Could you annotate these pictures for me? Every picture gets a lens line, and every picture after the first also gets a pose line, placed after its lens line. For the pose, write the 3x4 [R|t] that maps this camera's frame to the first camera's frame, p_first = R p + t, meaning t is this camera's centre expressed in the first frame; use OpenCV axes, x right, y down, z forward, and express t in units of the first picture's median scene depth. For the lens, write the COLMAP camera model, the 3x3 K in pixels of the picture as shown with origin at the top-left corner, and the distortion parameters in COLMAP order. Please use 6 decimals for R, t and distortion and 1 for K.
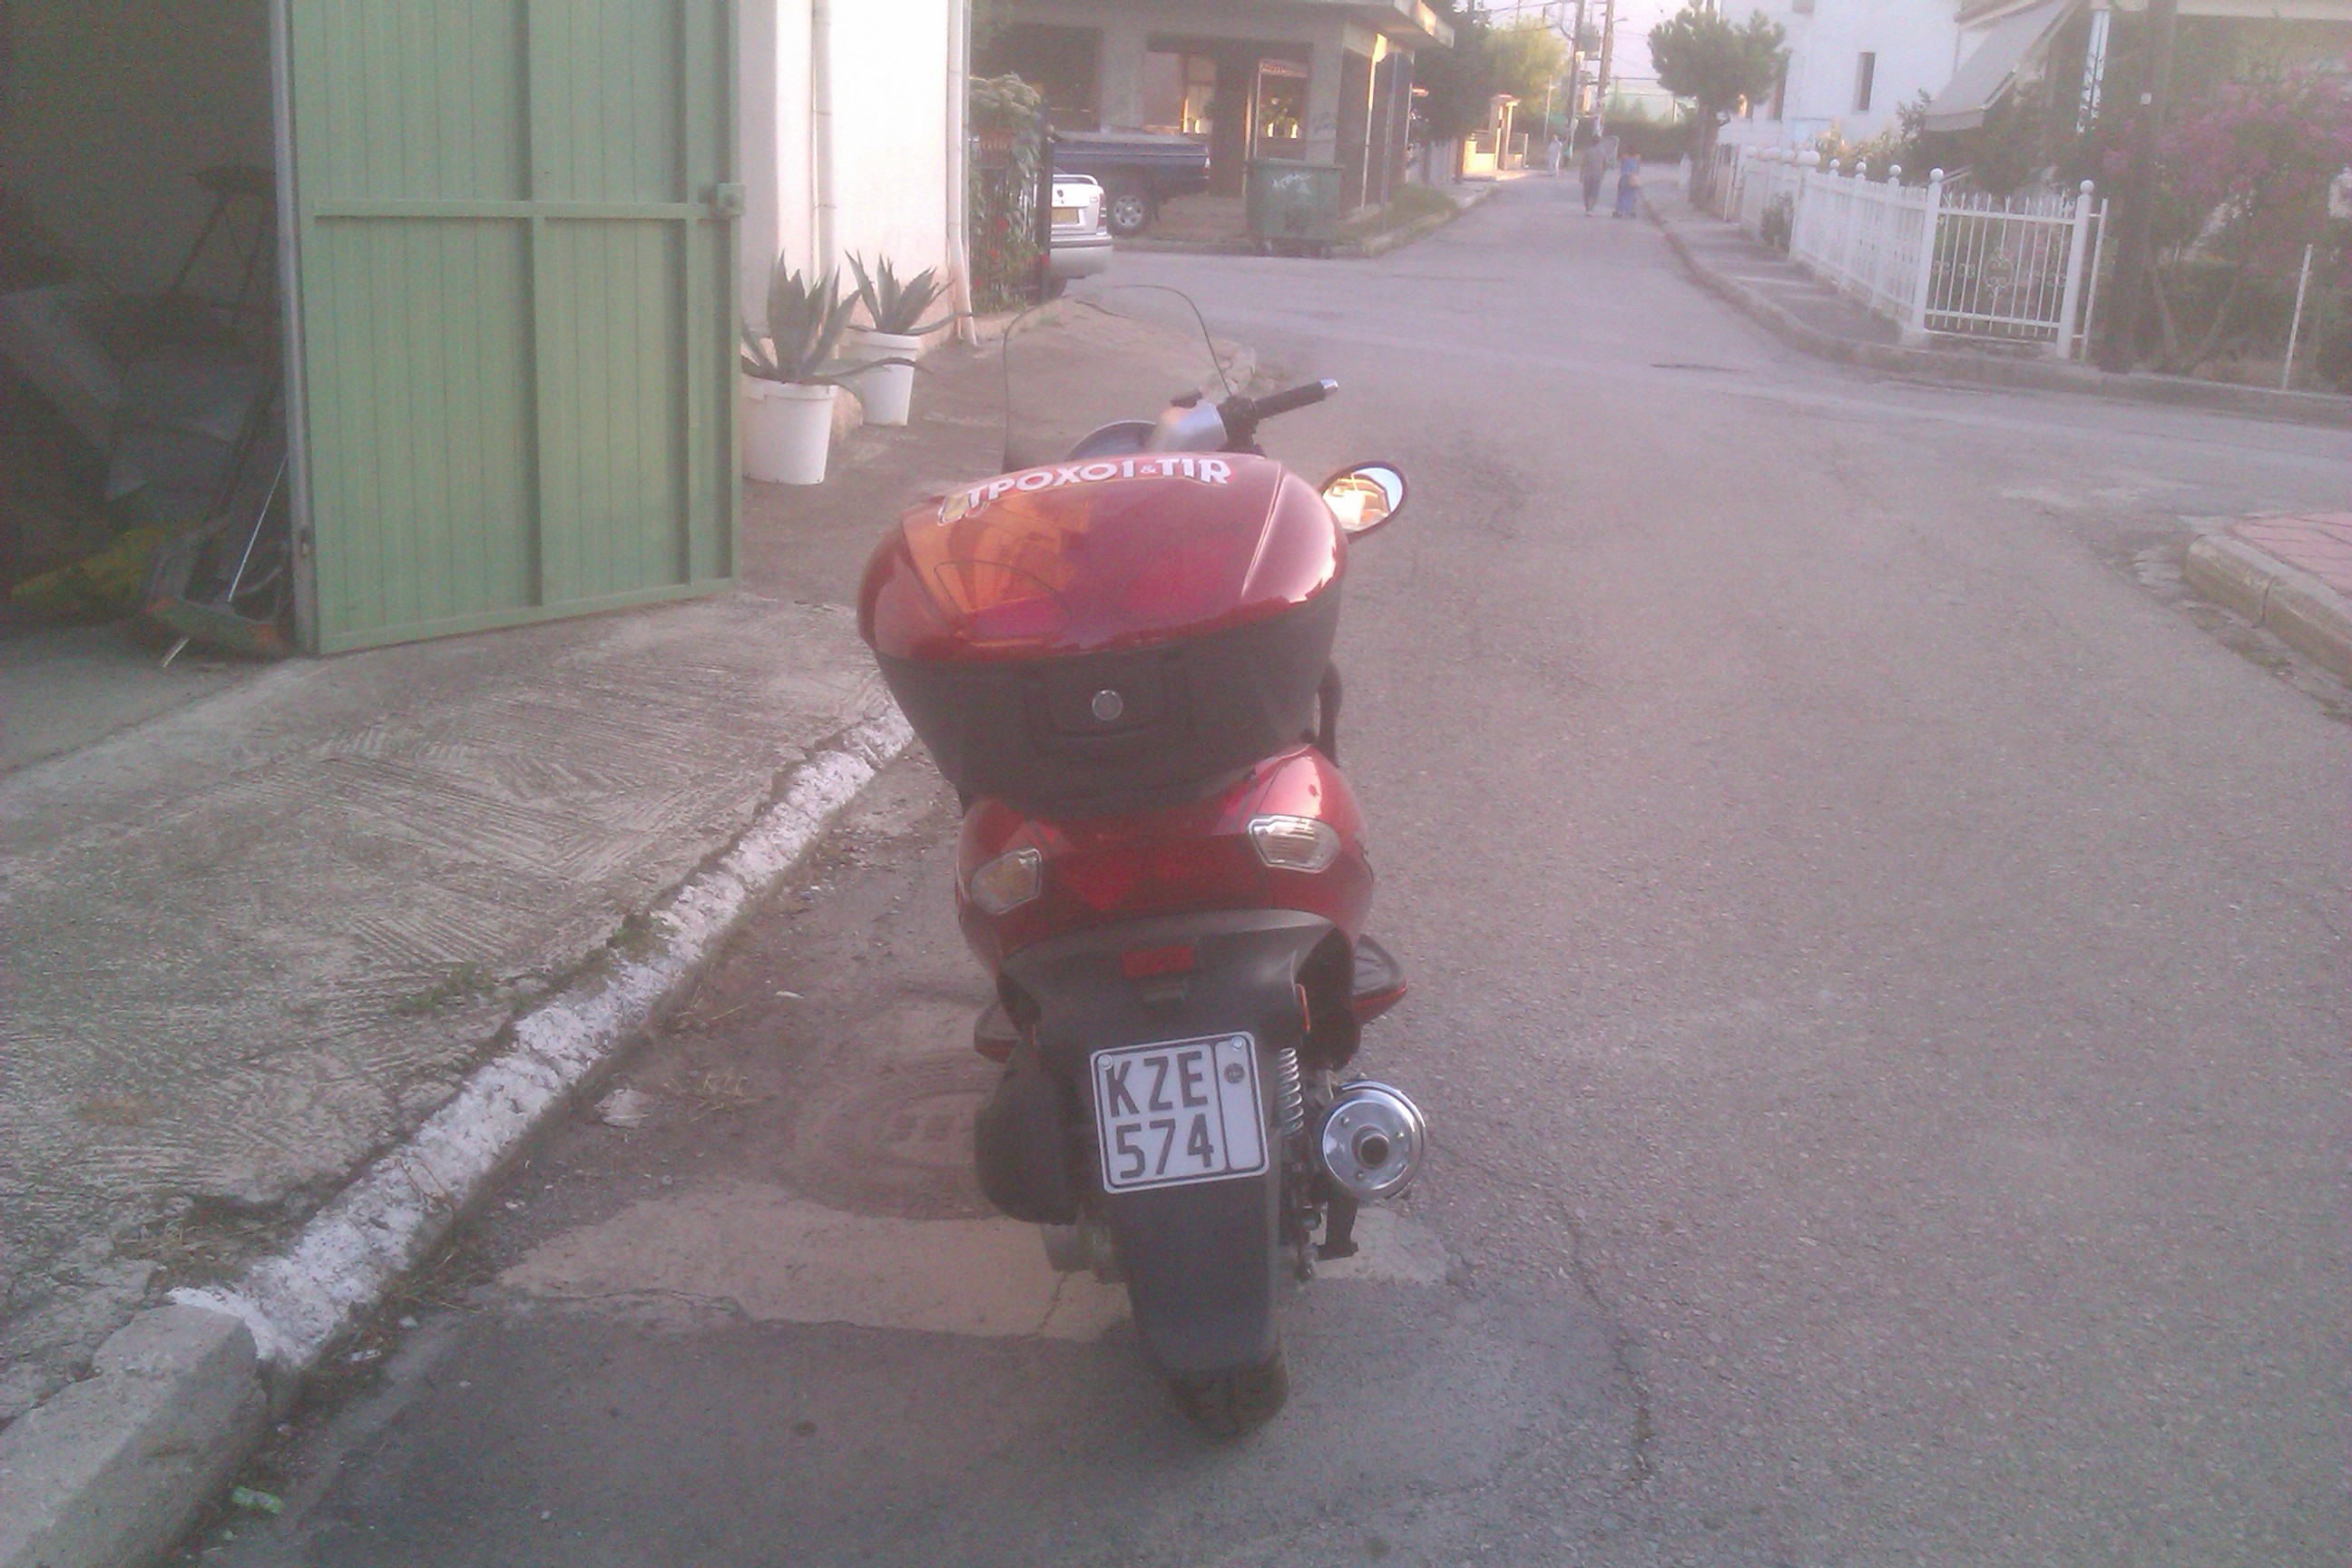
lens RADIAL K [[2303.4, 0, 1176.0], [0, 2303.4, 784.0], [0, 0, 1]] dist [0.056241, -0.265881]
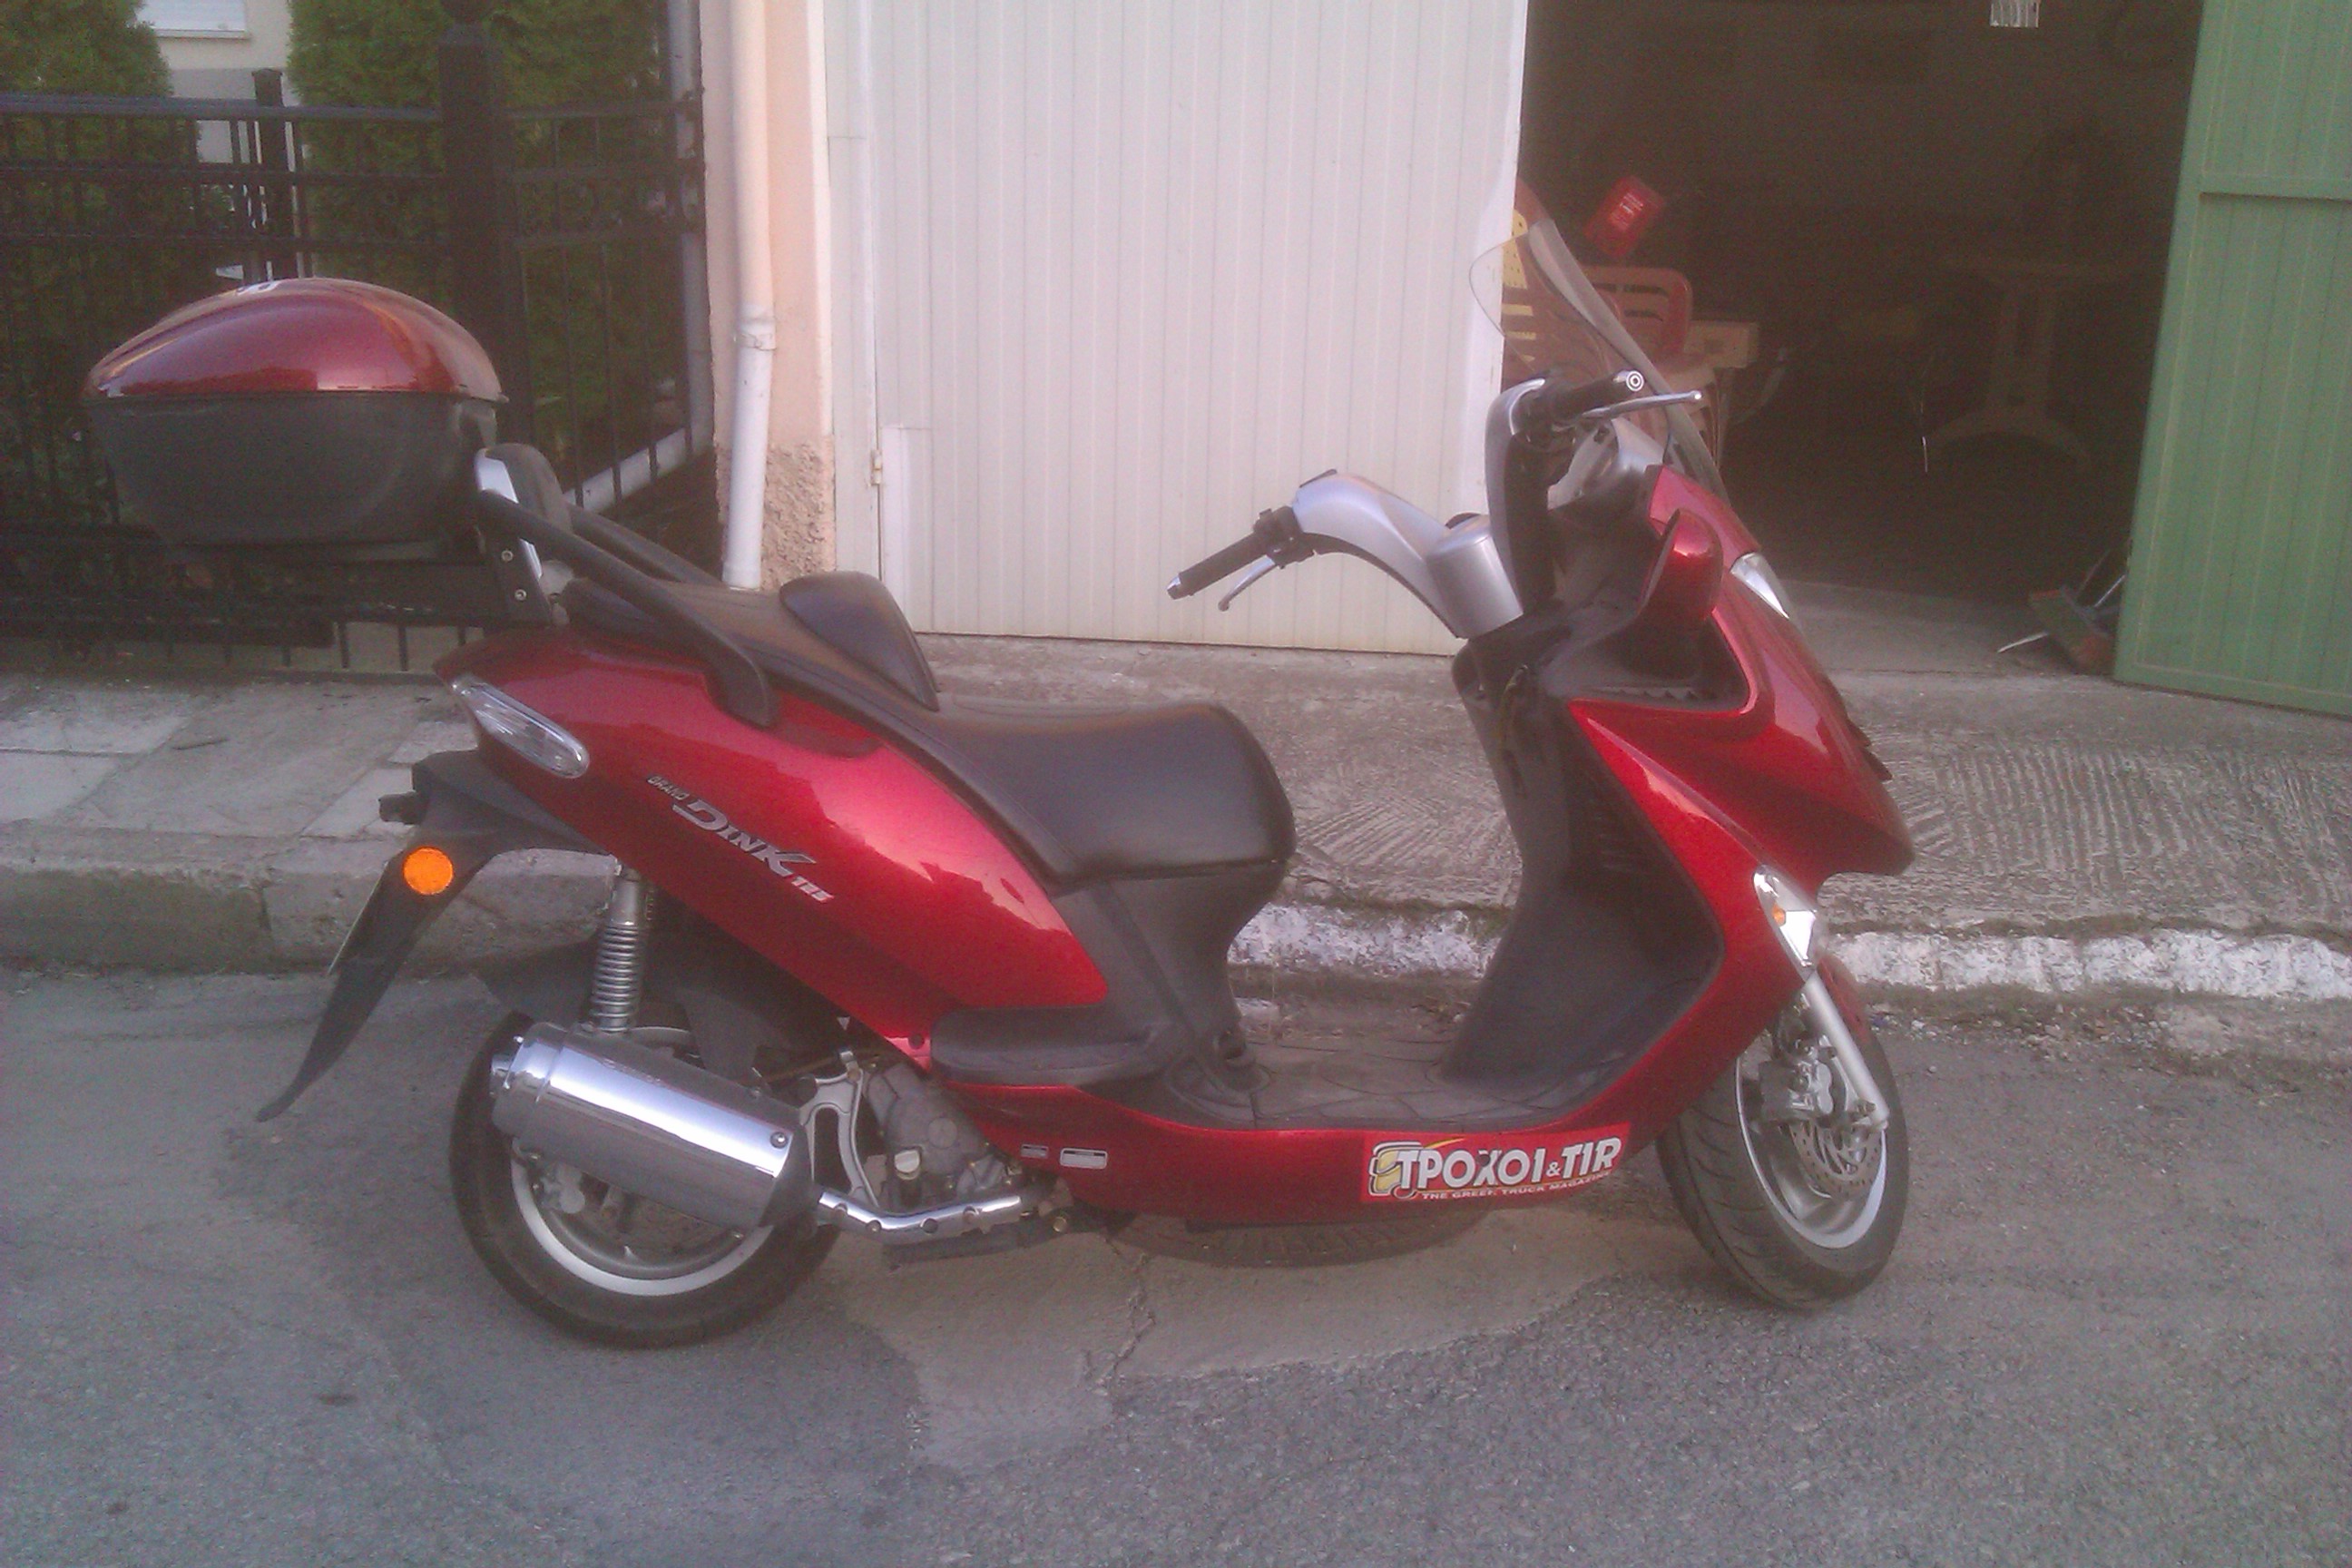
lens RADIAL K [[2286.1, 0, 1184.1], [0, 2286.1, 774.9], [0, 0, 1]] dist [0.130320, -0.409419]
pose [[0.093088, 0.249710, -0.963836, 0.836722], [-0.281843, 0.935054, 0.215033, -0.199422], [0.954934, 0.251634, 0.157422, 0.925888]]
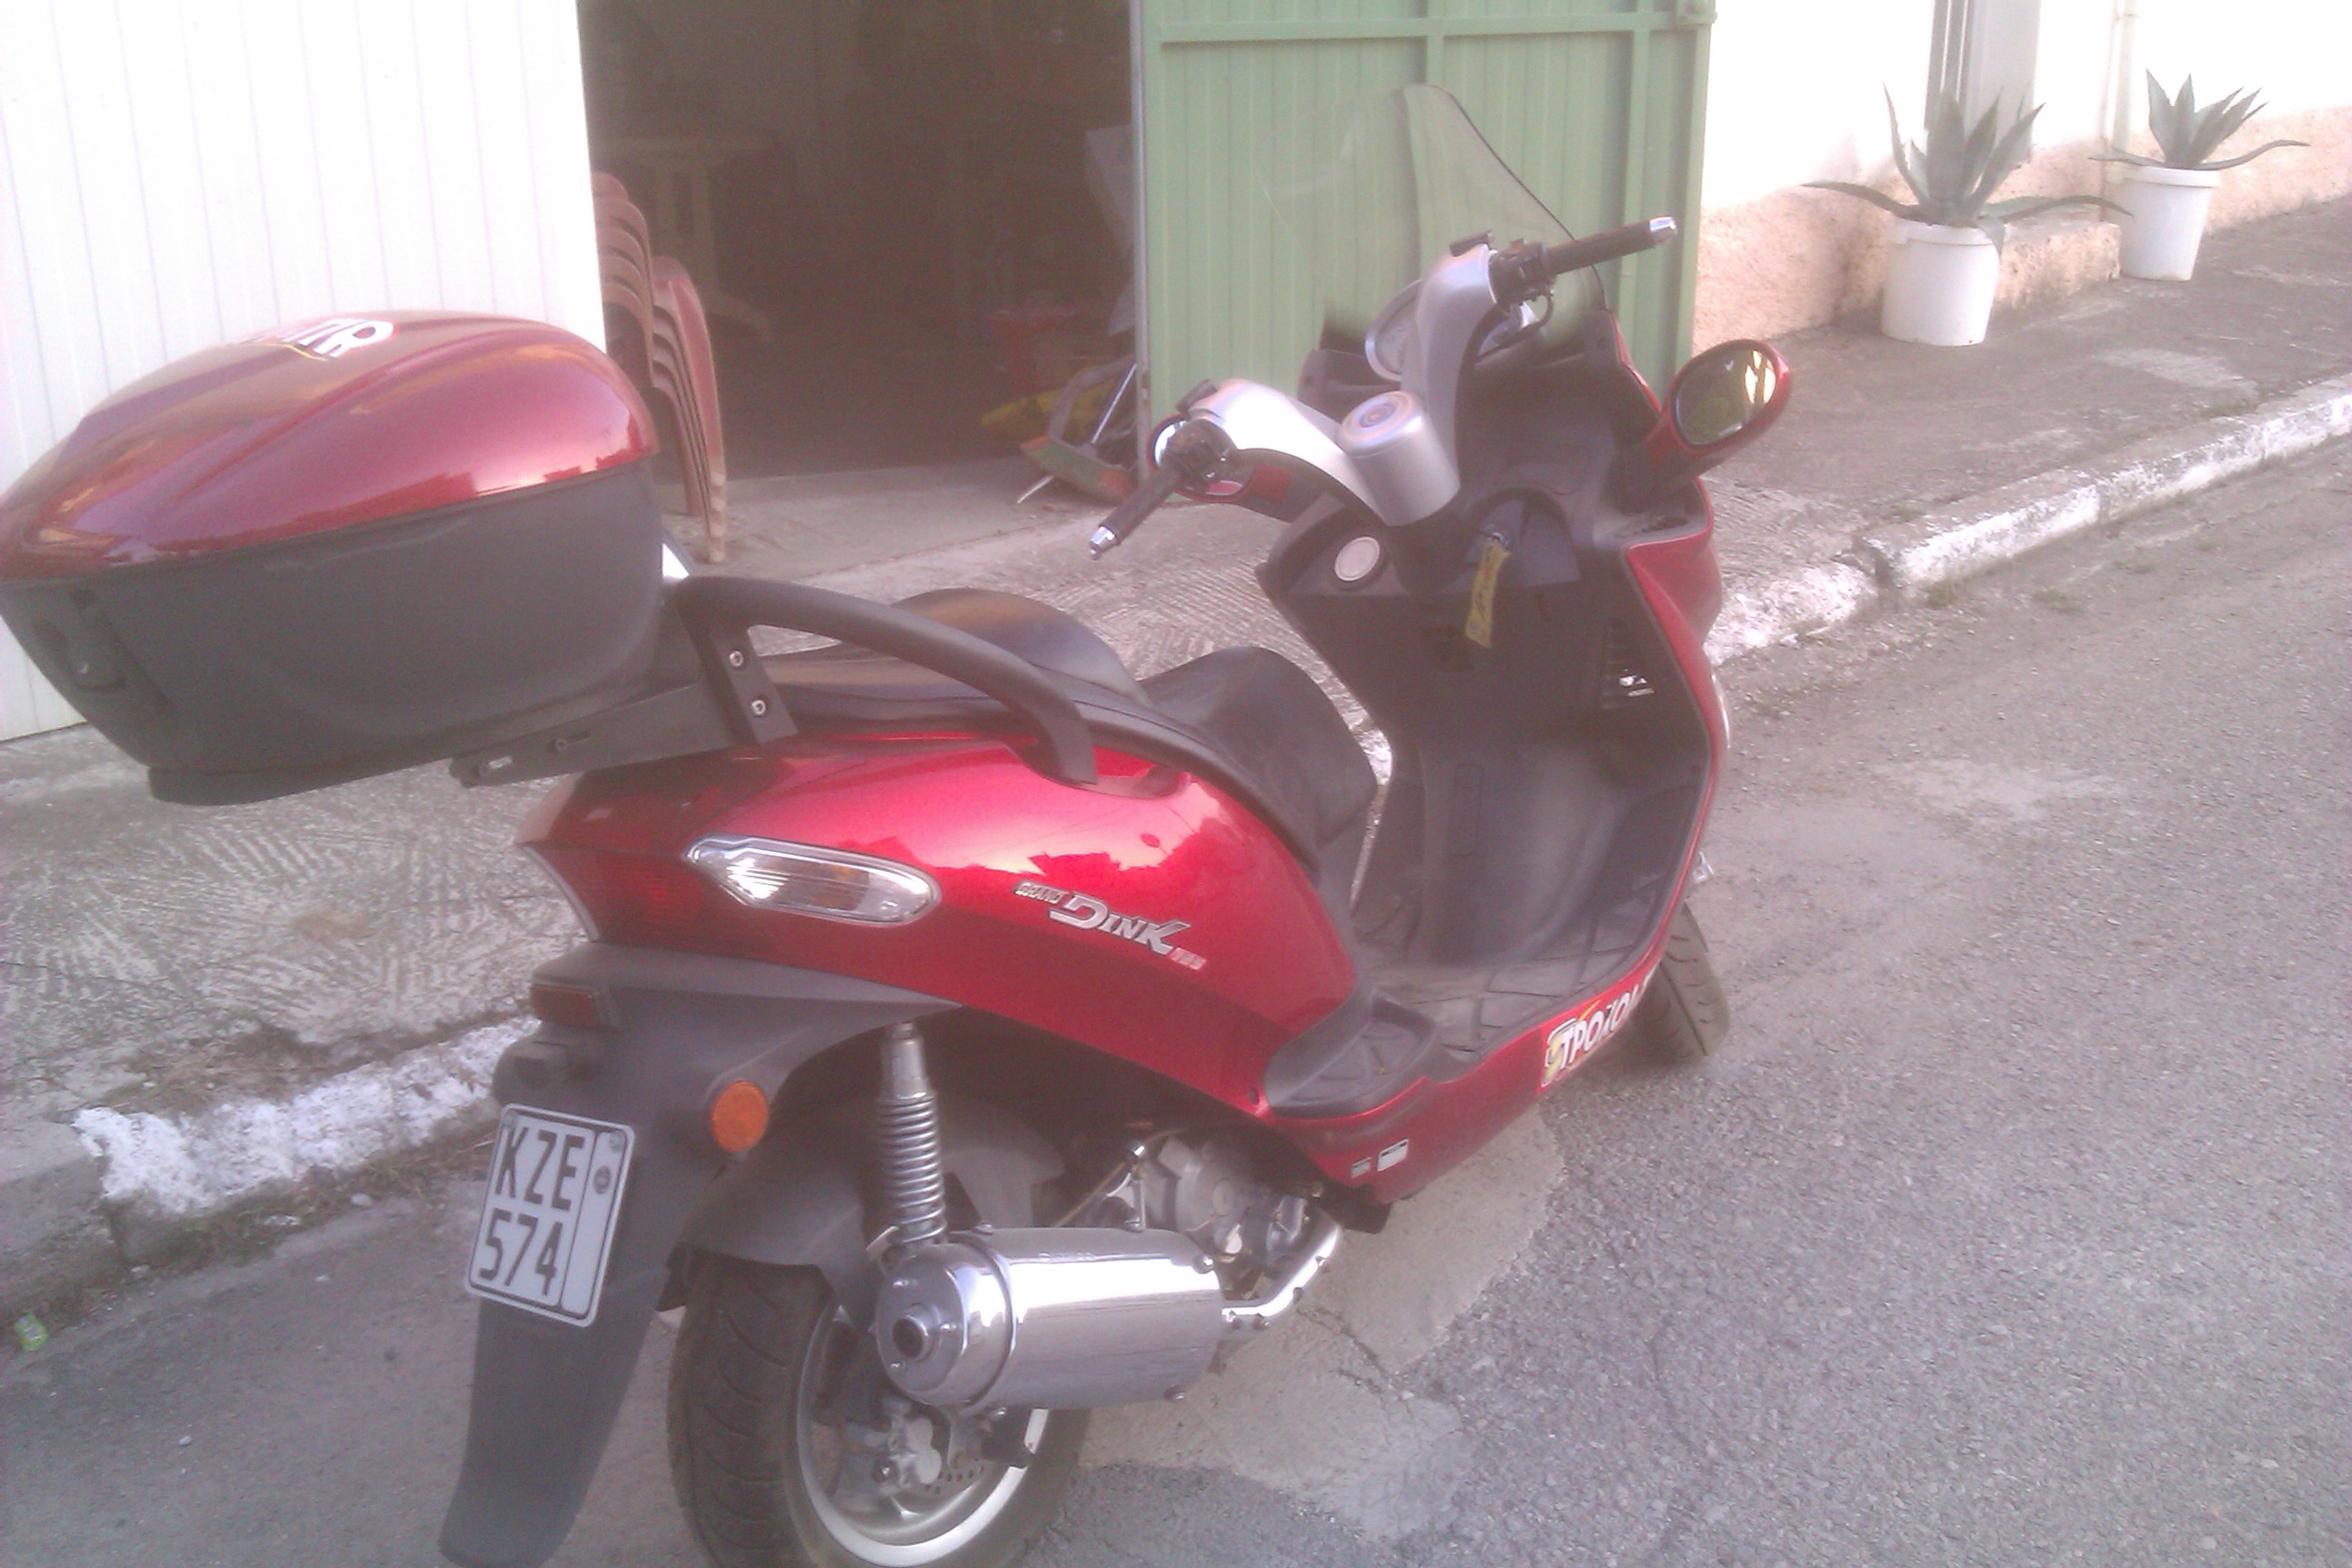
lens RADIAL K [[2286.1, 0, 1184.1], [0, 2286.1, 774.9], [0, 0, 1]] dist [0.130320, -0.409419]
pose [[0.767014, 0.155014, -0.622623, 0.471716], [-0.116564, 0.987894, 0.102359, -0.075643], [0.630953, -0.005935, 0.775798, 0.438040]]
